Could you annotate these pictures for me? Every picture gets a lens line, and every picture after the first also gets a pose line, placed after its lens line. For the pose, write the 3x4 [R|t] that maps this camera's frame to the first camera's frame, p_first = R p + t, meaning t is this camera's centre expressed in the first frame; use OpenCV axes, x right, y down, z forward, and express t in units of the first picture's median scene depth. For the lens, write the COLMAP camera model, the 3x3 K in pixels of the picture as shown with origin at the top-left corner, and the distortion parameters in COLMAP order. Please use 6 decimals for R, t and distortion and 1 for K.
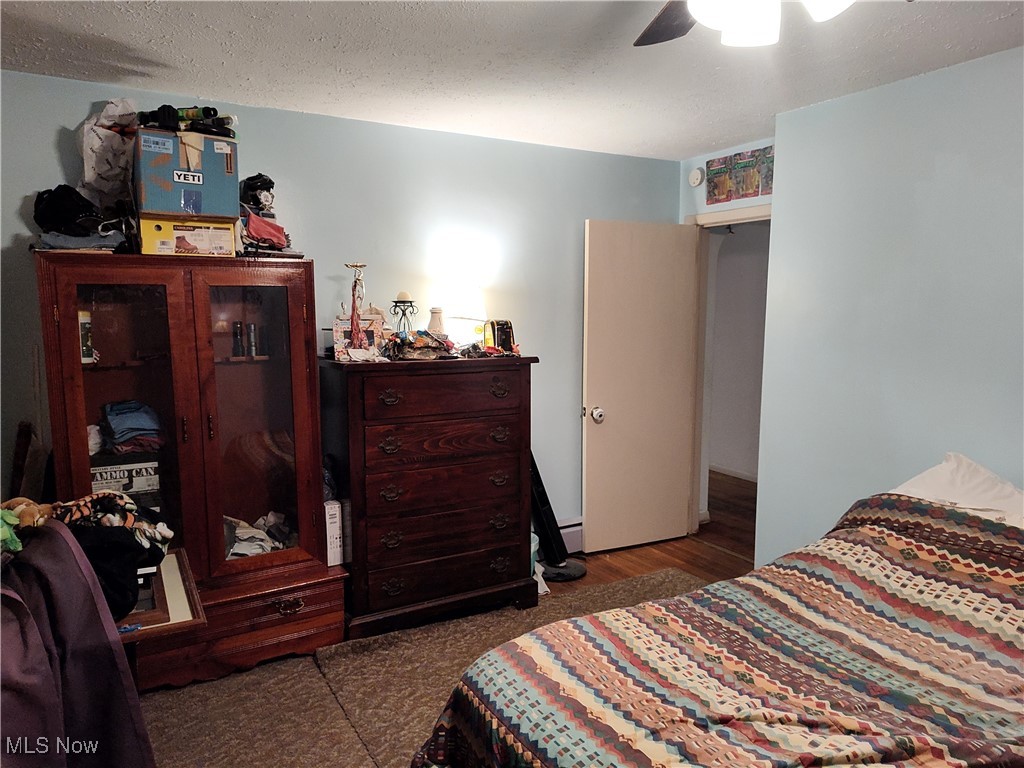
lens RADIAL K [[695.7, 0, 515.2], [0, 695.7, 390.6], [0, 0, 1]] dist [0.052480, -0.055785]
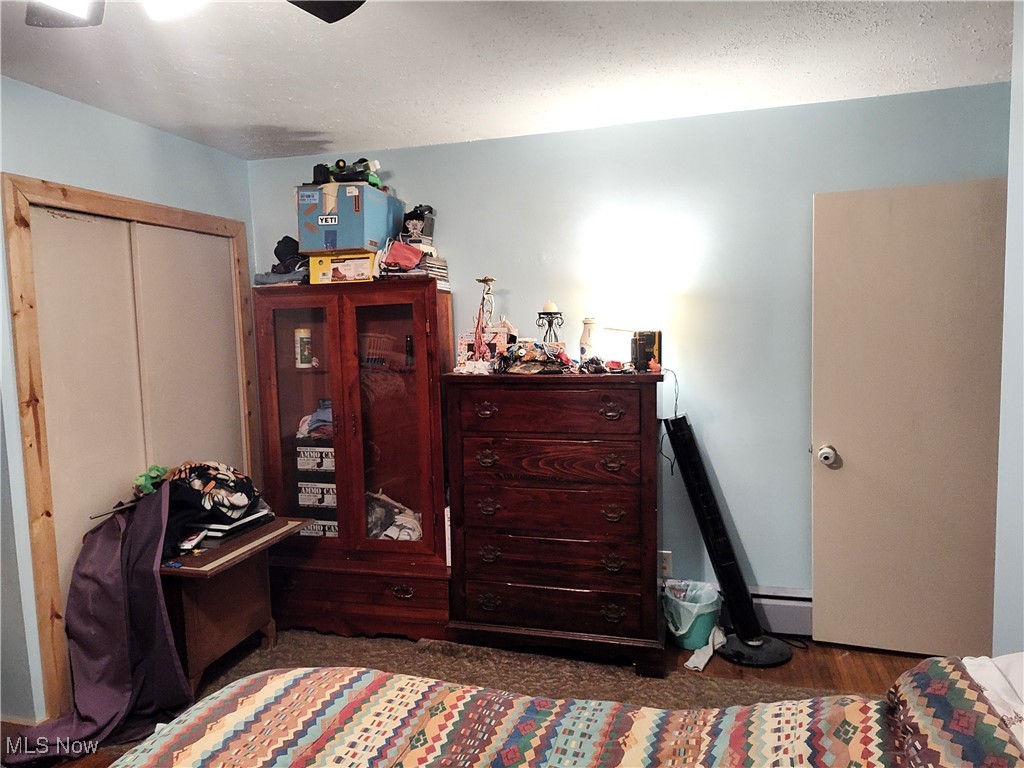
lens RADIAL K [[695.7, 0, 508.0], [0, 695.7, 383.7], [0, 0, 1]] dist [0.052480, -0.055785]
pose [[0.698170, 0.044680, -0.714537, 0.557137], [-0.058254, 0.998287, 0.005504, -0.035983], [0.713558, 0.037782, 0.699576, 0.326434]]
